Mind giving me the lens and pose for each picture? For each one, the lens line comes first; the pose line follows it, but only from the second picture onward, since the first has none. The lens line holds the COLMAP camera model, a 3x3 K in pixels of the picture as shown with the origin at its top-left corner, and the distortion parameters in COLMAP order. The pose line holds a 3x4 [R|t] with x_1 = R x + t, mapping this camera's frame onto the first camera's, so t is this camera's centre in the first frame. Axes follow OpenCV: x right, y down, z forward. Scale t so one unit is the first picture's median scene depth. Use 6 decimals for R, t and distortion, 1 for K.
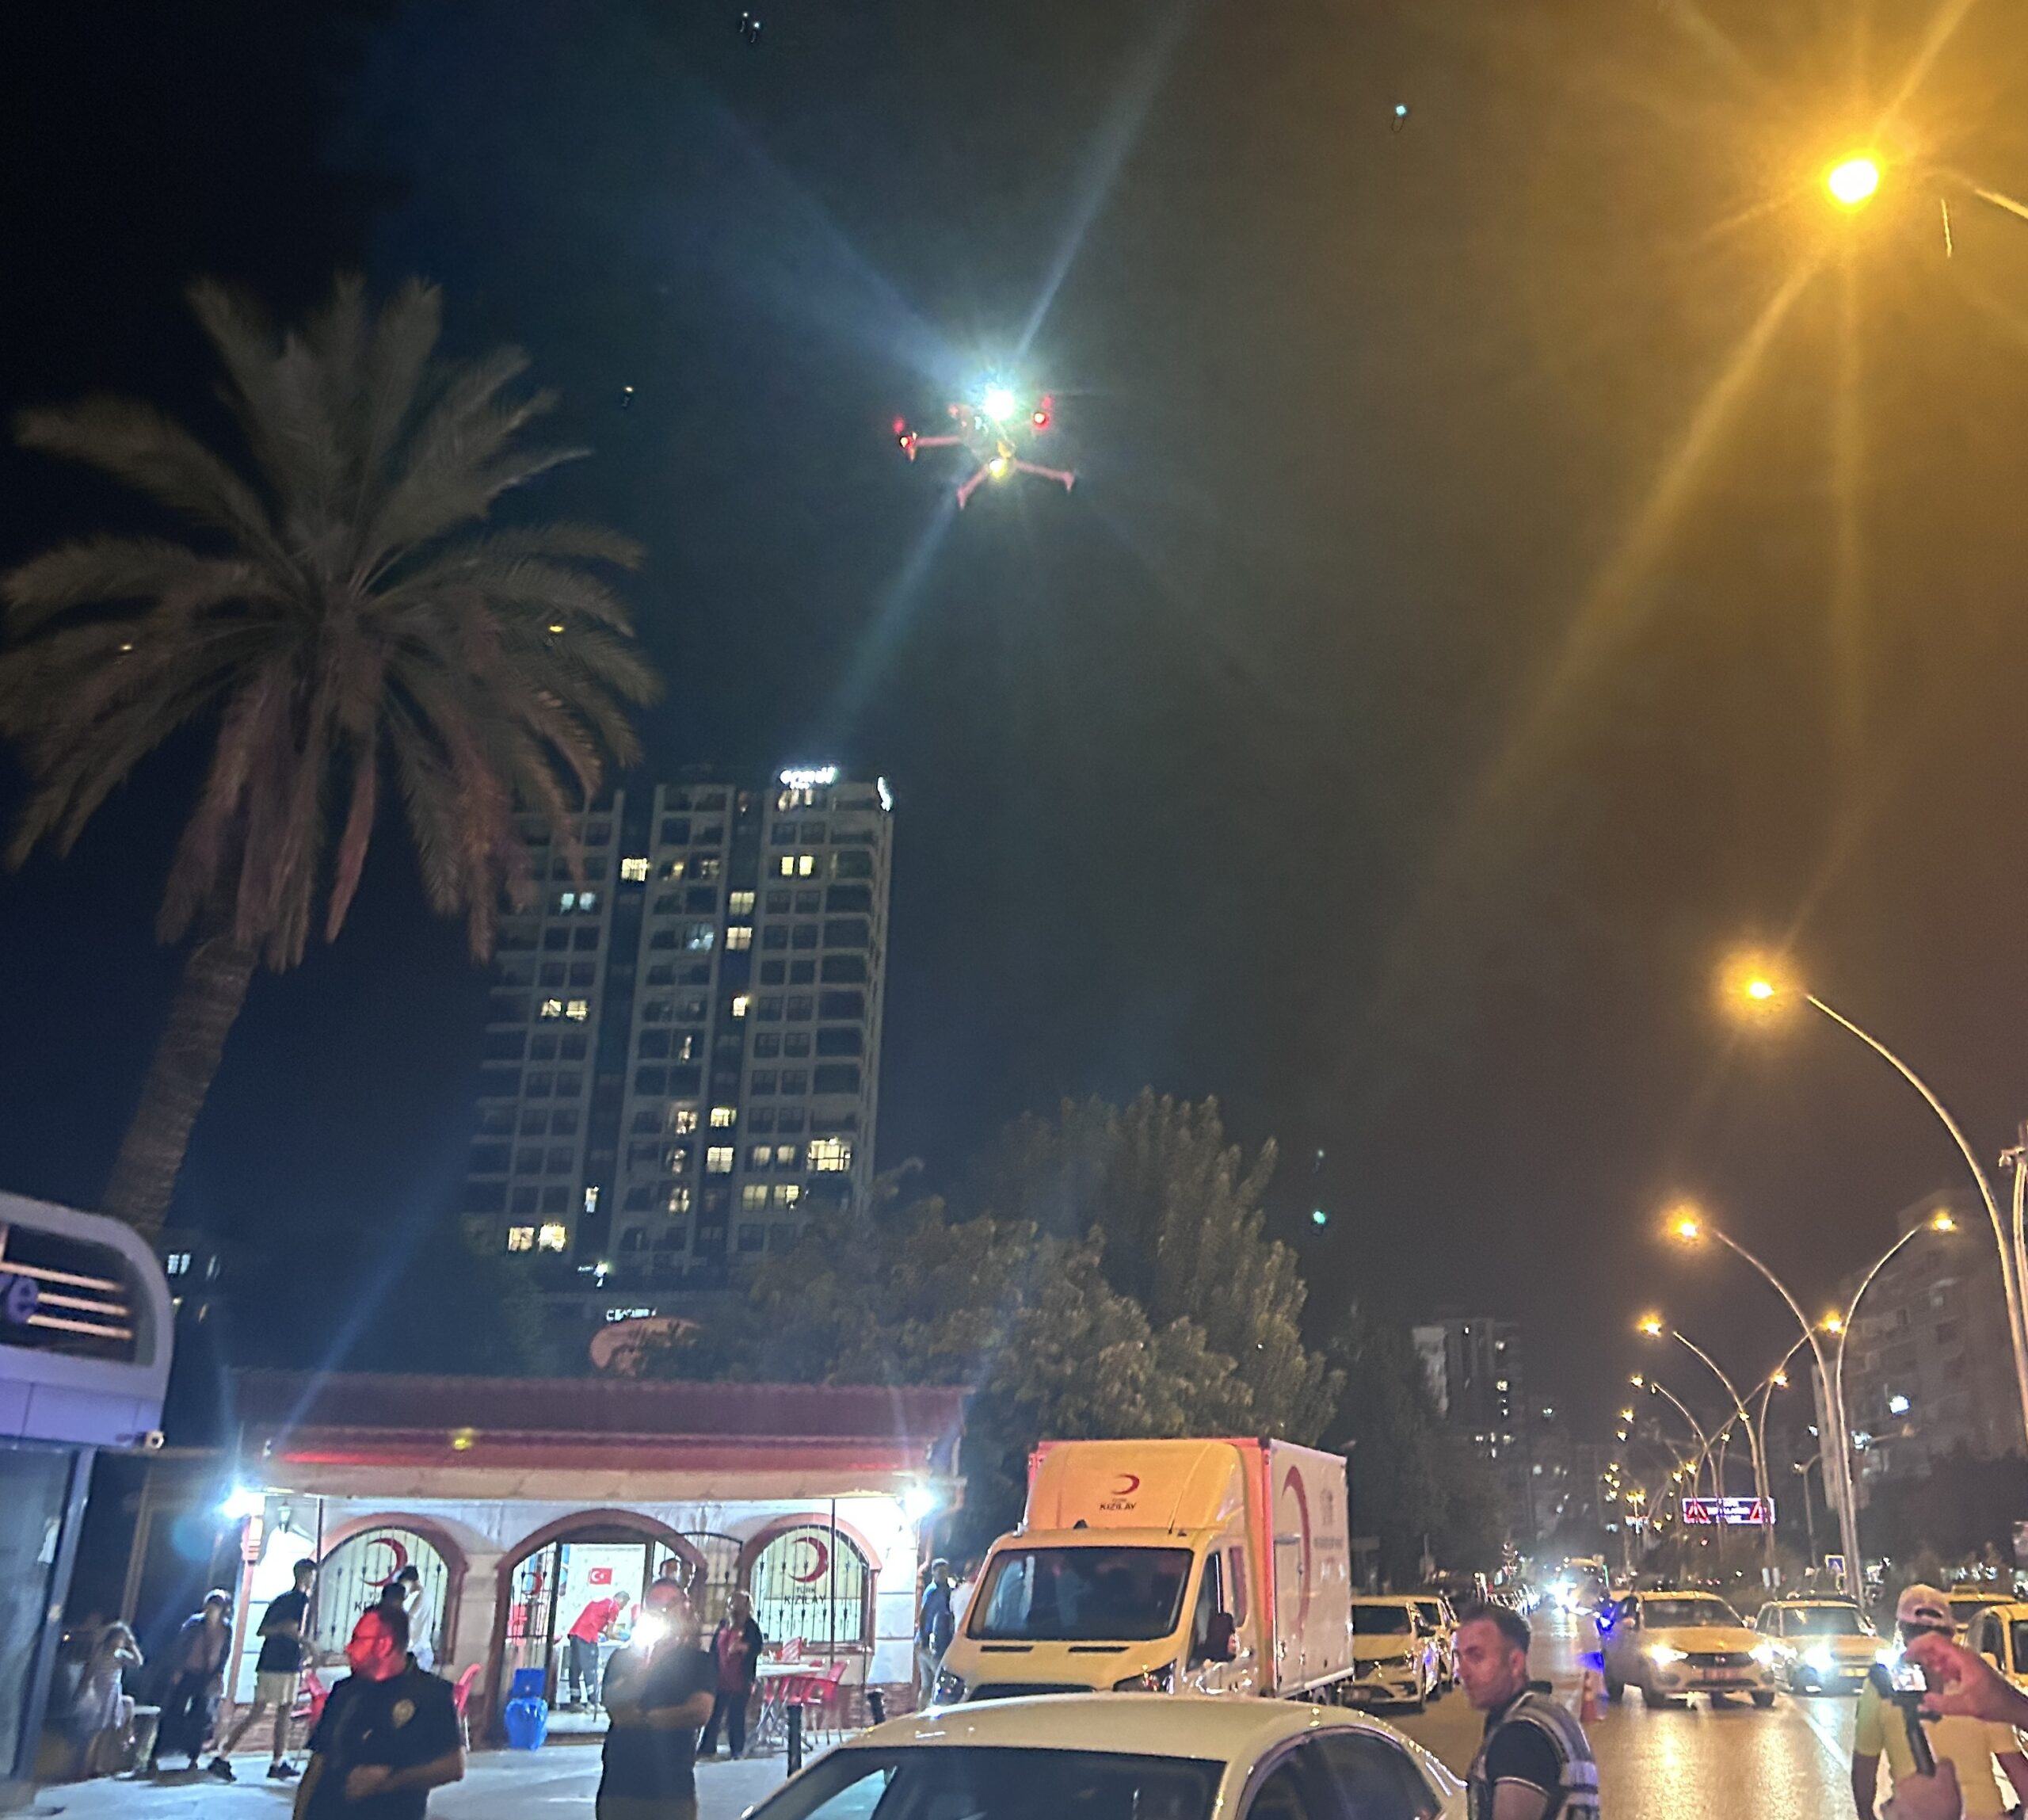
lens RADIAL K [[2046.0, 0, 1140.9], [0, 2046.0, 859.5], [0, 0, 1]] dist [0.101676, -0.155088]
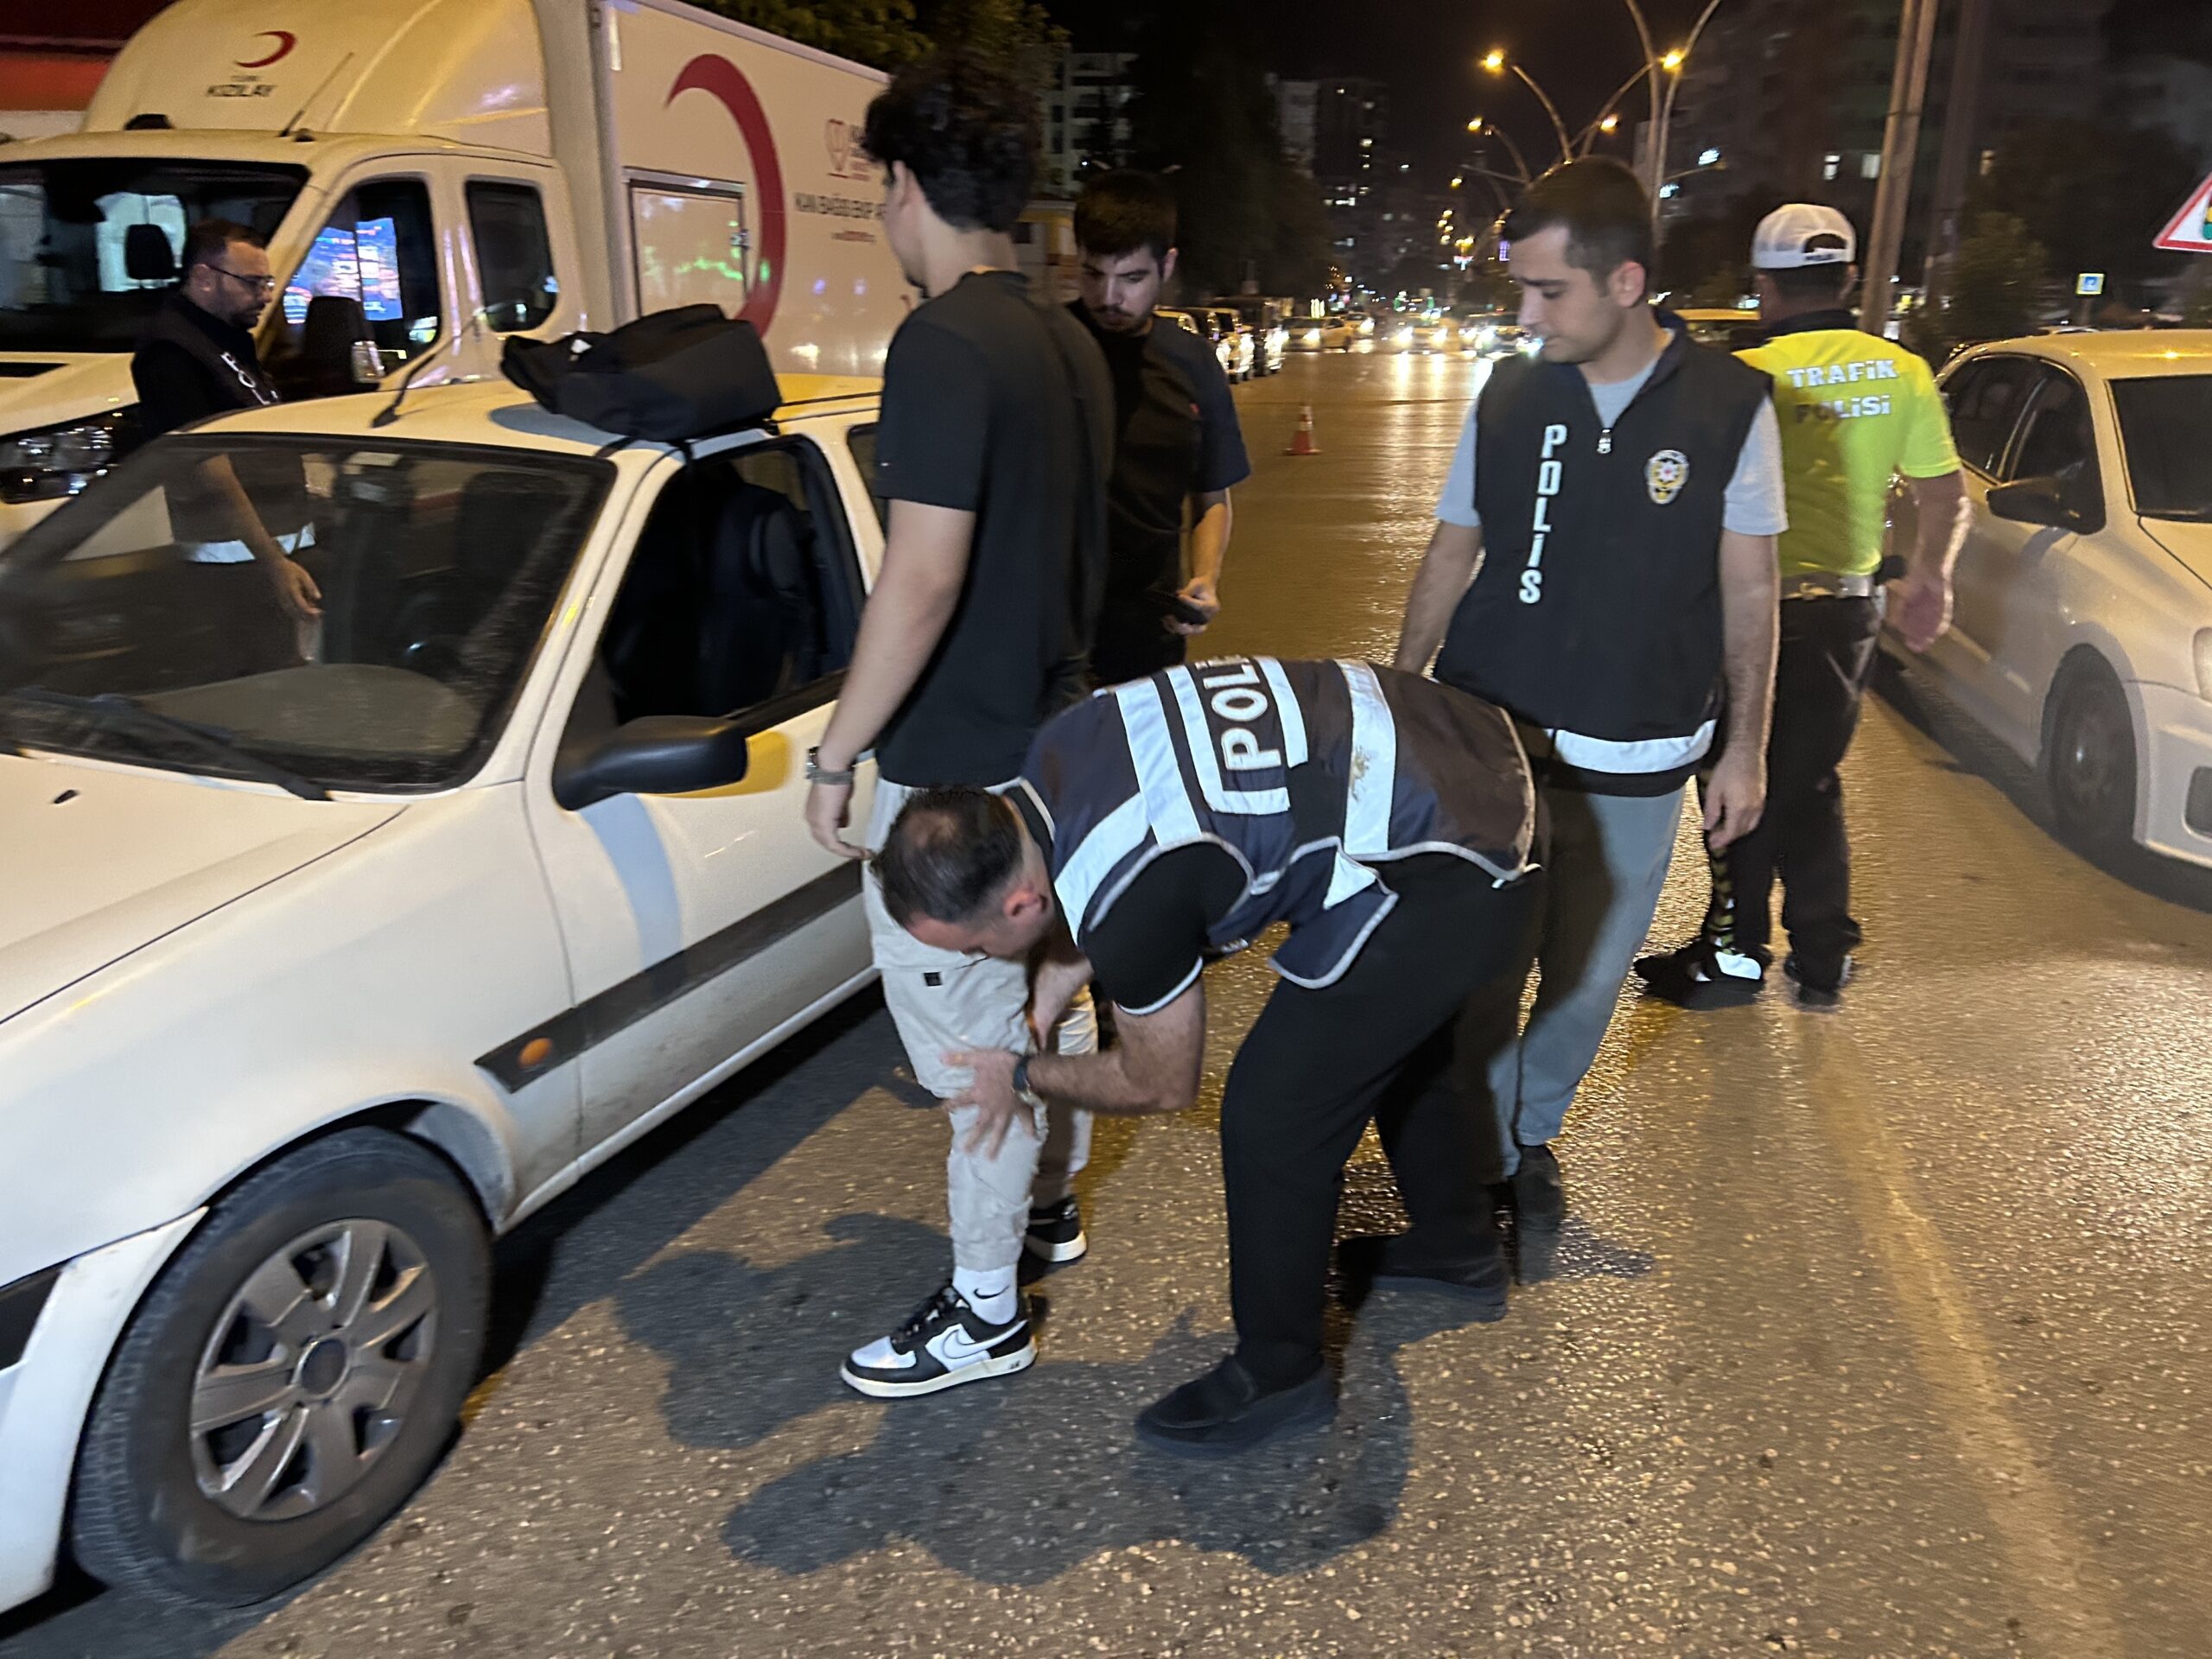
lens RADIAL K [[1643.4, 0, 1115.8], [0, 1643.4, 829.3], [0, 0, 1]] dist [0.034507, -0.006391]
pose [[0.999601, 0.007615, 0.027184, 0.039687], [-0.022363, 0.801294, 0.597853, 0.044228], [-0.017230, -0.598222, 0.801145, 0.118985]]
